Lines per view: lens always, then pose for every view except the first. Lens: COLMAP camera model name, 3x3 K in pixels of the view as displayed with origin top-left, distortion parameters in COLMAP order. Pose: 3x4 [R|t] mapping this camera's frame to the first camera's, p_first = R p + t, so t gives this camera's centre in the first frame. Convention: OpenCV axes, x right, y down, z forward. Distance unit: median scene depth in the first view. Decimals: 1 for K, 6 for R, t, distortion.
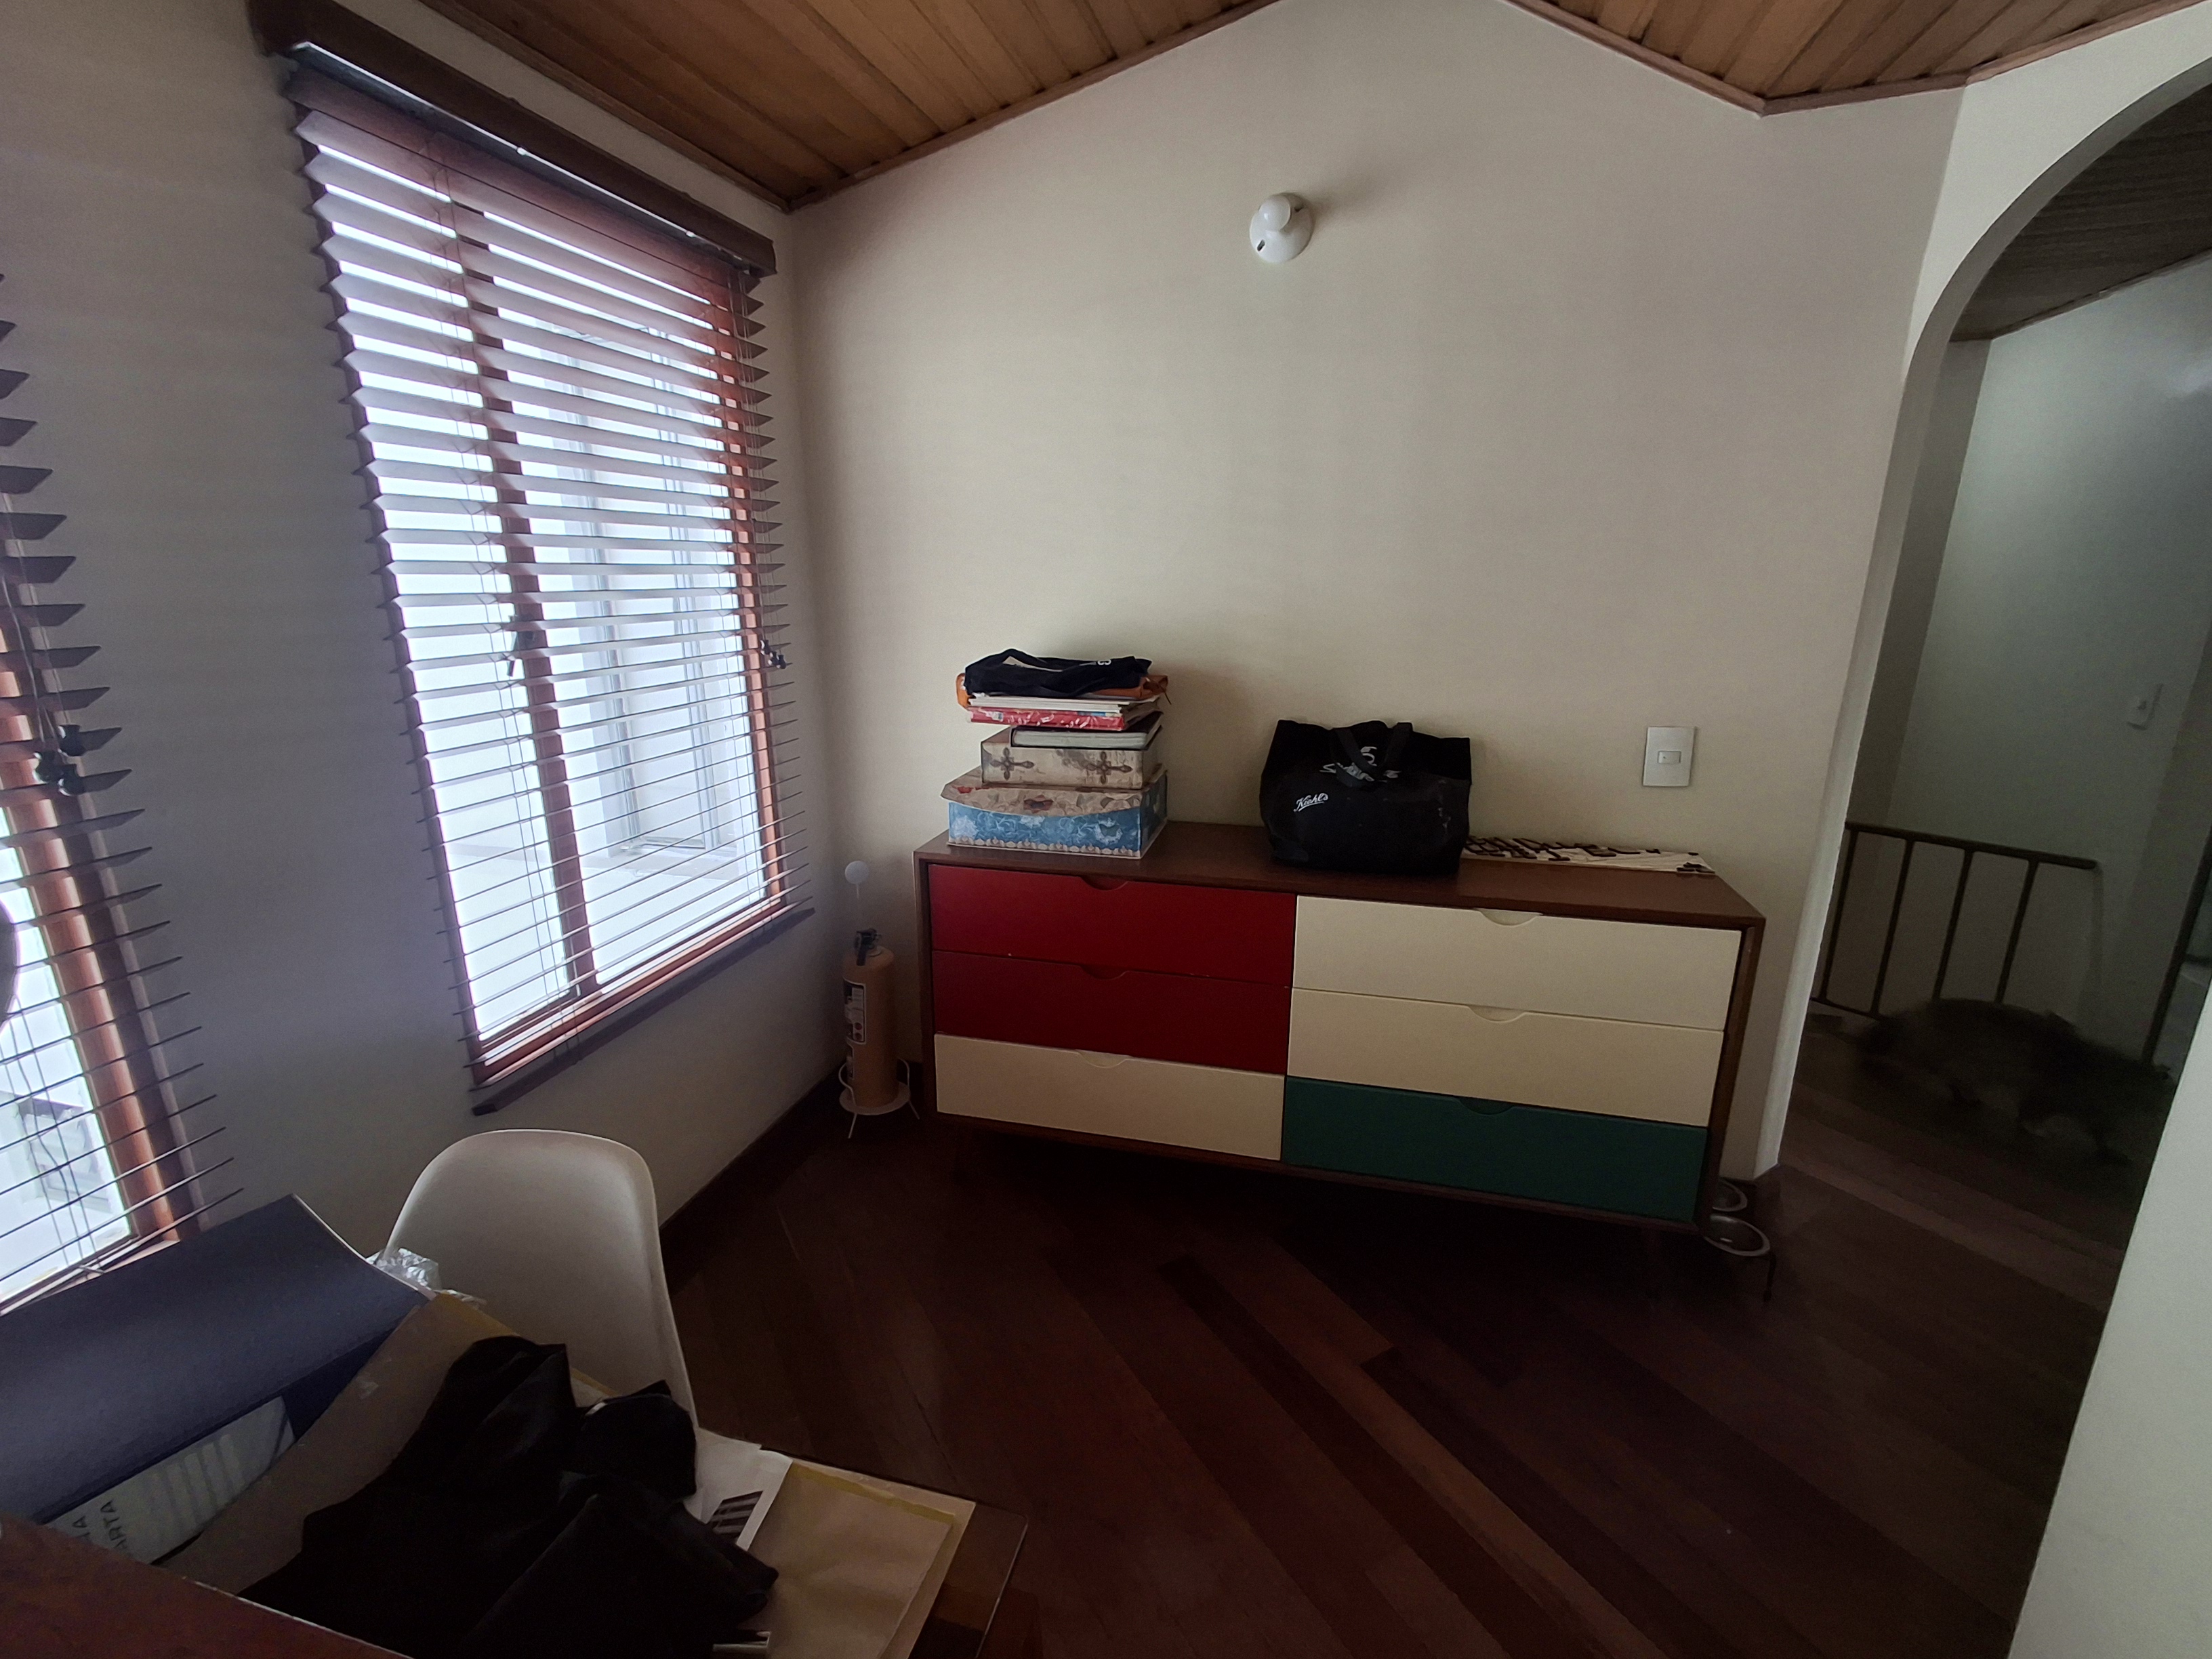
lens RADIAL K [[992.4, 0, 1119.9], [0, 992.4, 834.6], [0, 0, 1]] dist [0.010059, 0.000281]
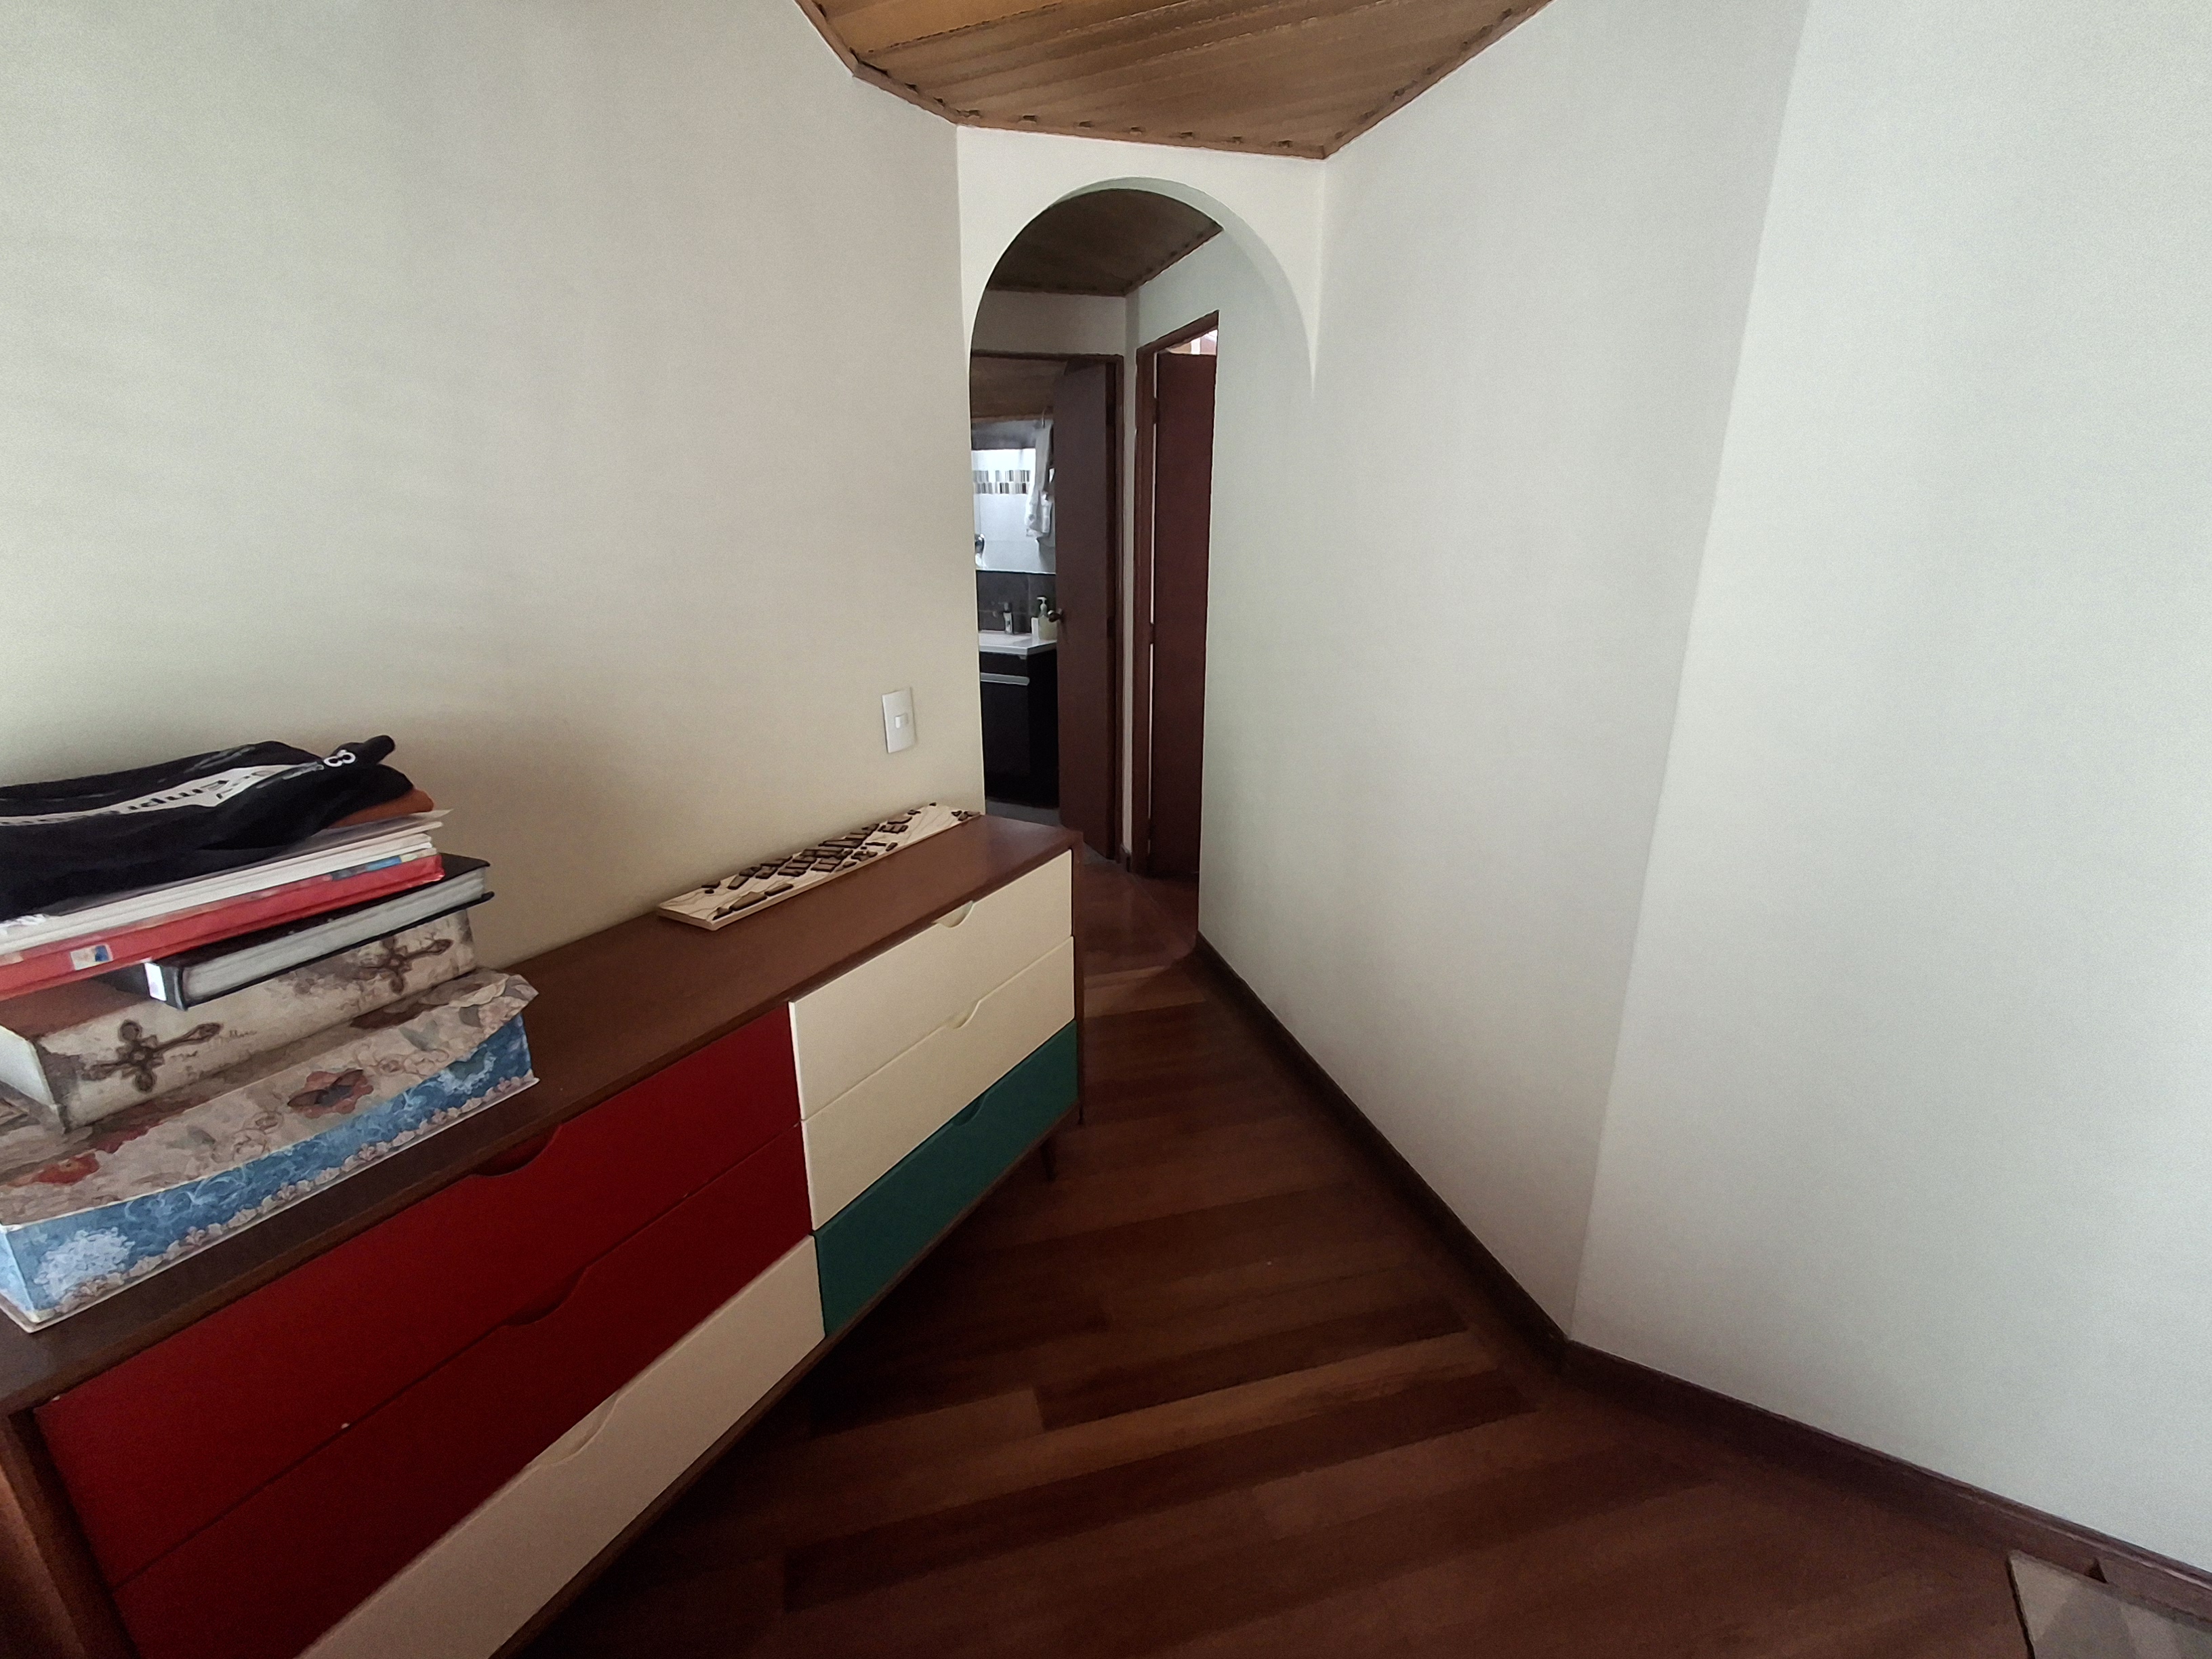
lens RADIAL K [[992.4, 0, 1119.2], [0, 992.4, 823.7], [0, 0, 1]] dist [0.010059, 0.000281]
pose [[0.262341, -0.293629, 0.919217, -0.365193], [0.250736, 0.940604, 0.228901, -0.157757], [-0.931831, 0.170431, 0.320382, 0.485276]]
